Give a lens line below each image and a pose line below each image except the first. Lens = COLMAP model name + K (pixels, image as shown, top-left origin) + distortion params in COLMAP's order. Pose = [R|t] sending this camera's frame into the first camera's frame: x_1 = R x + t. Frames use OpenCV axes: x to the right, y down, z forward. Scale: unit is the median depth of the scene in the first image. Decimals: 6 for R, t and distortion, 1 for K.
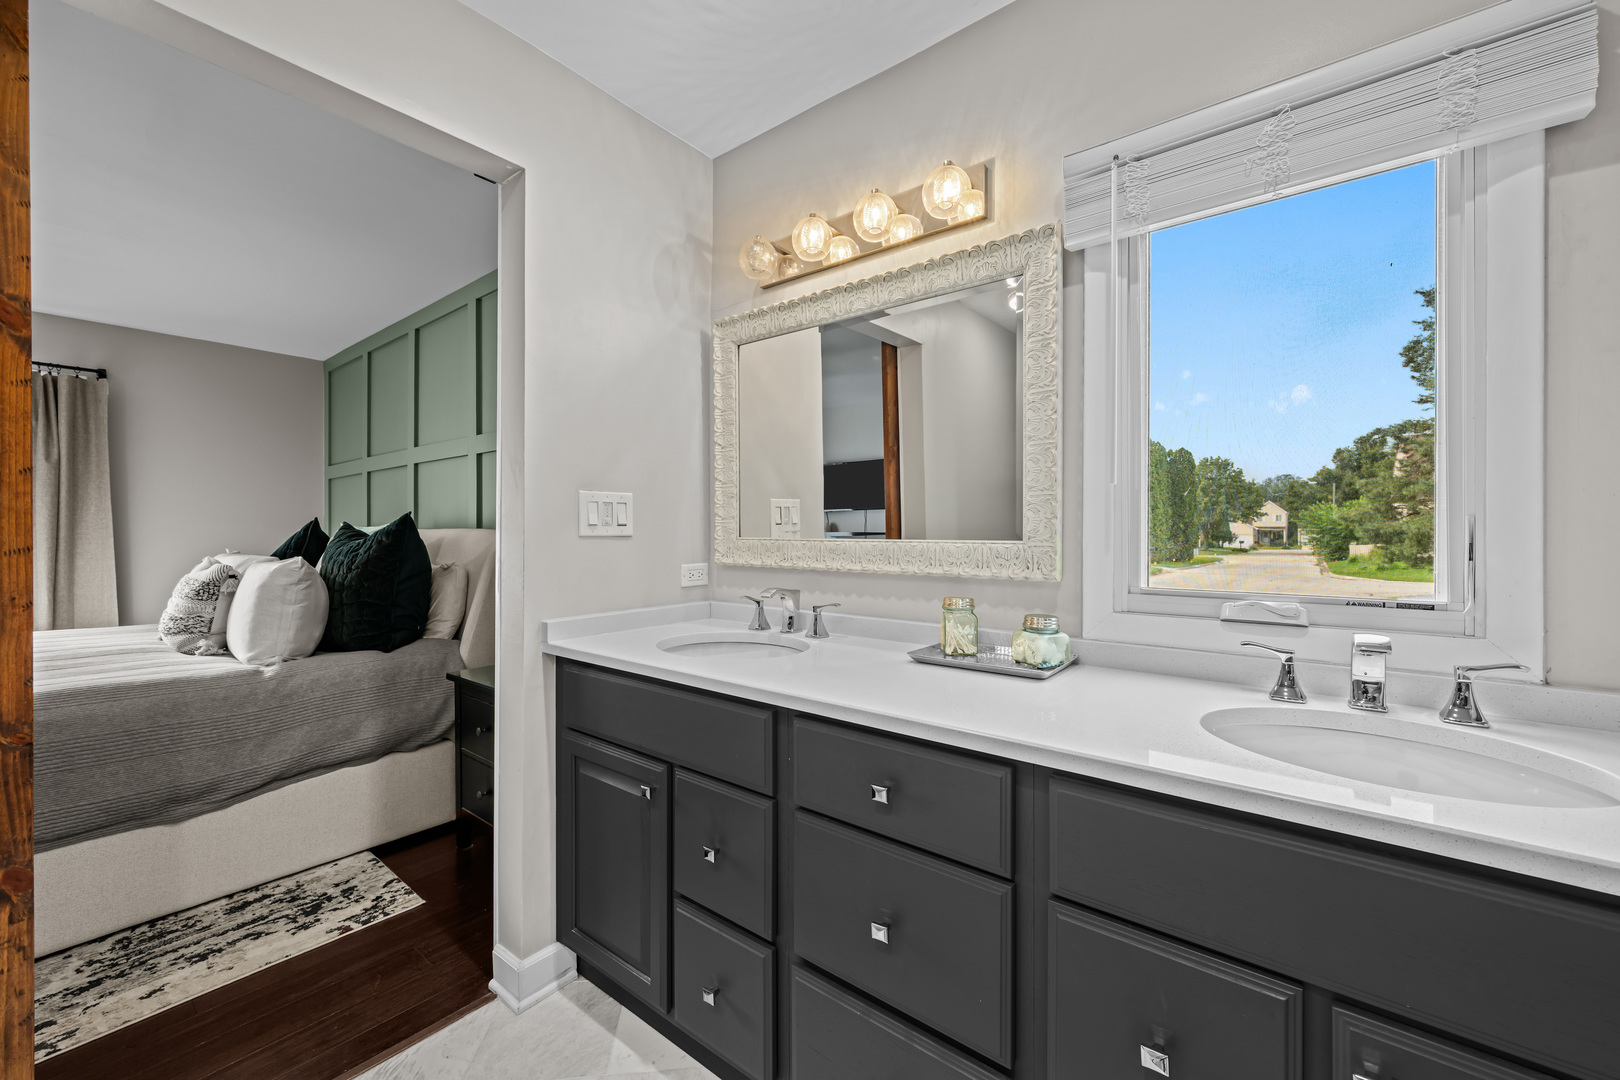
lens RADIAL K [[641.2, 0, 821.3], [0, 641.2, 537.6], [0, 0, 1]] dist [-0.002303, 0.001713]
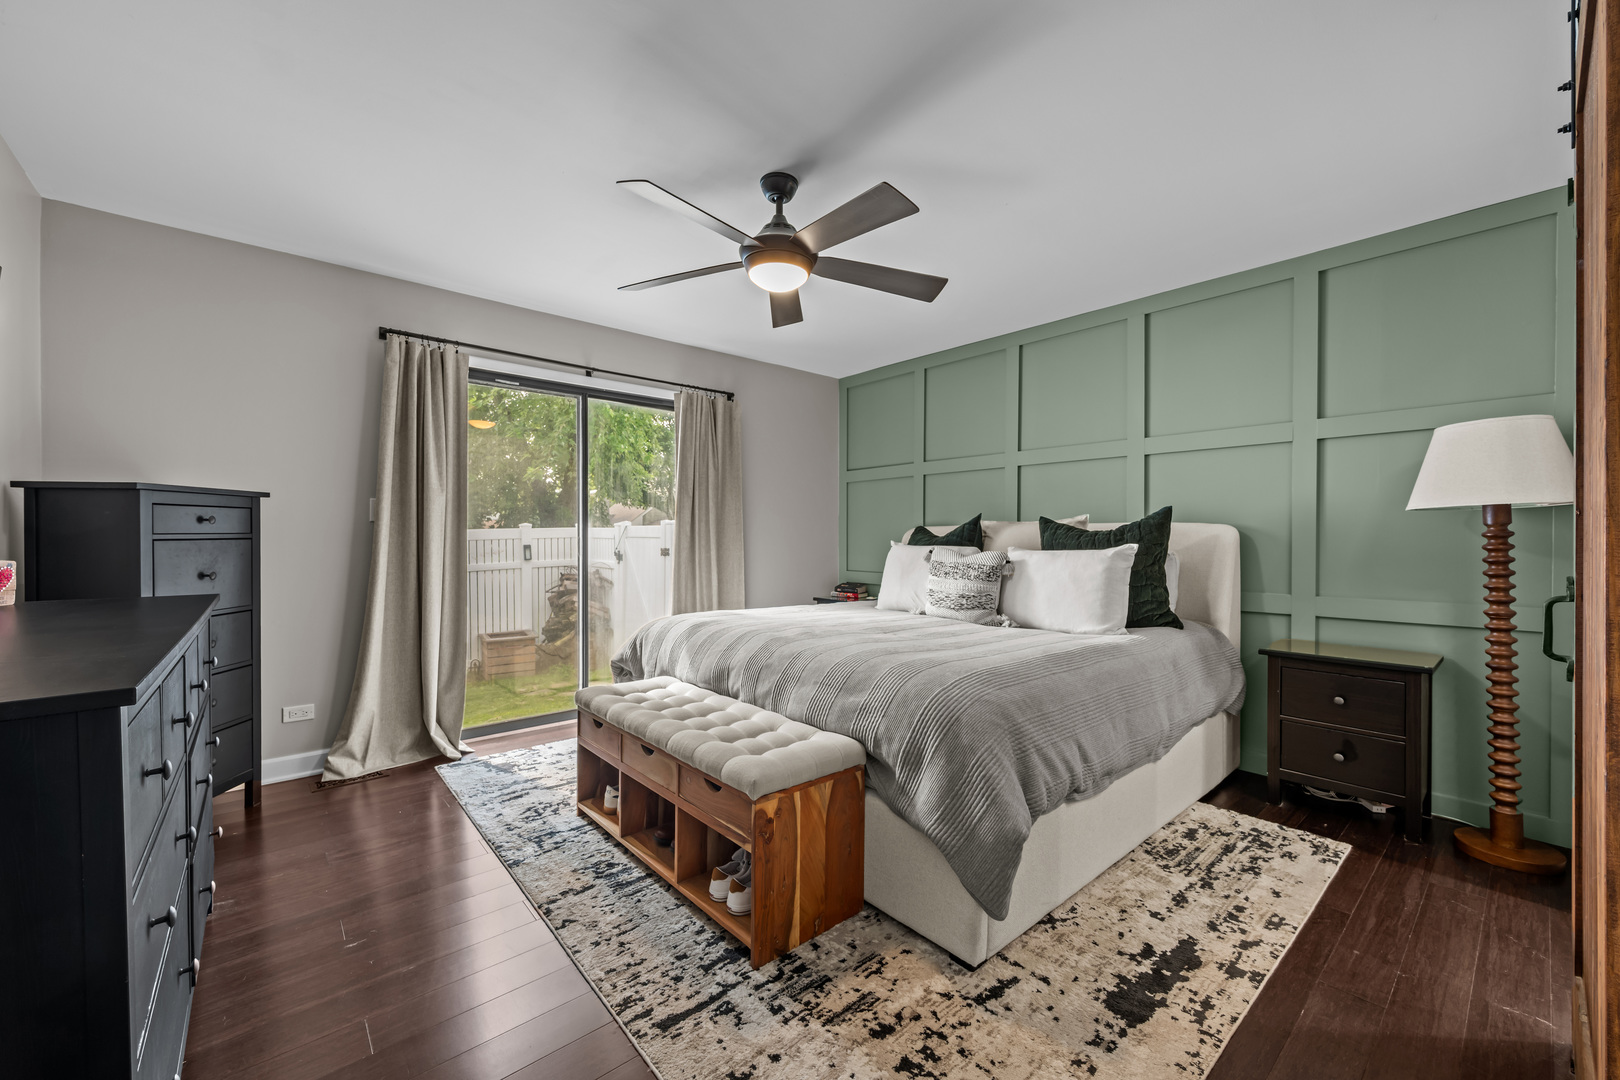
lens RADIAL K [[641.2, 0, 816.3], [0, 641.2, 543.2], [0, 0, 1]] dist [-0.002303, 0.001713]
pose [[0.983565, 0.005751, -0.180461, -1.592058], [-0.005412, 0.999983, 0.002371, 0.038066], [0.180472, -0.001355, 0.983579, -0.342737]]
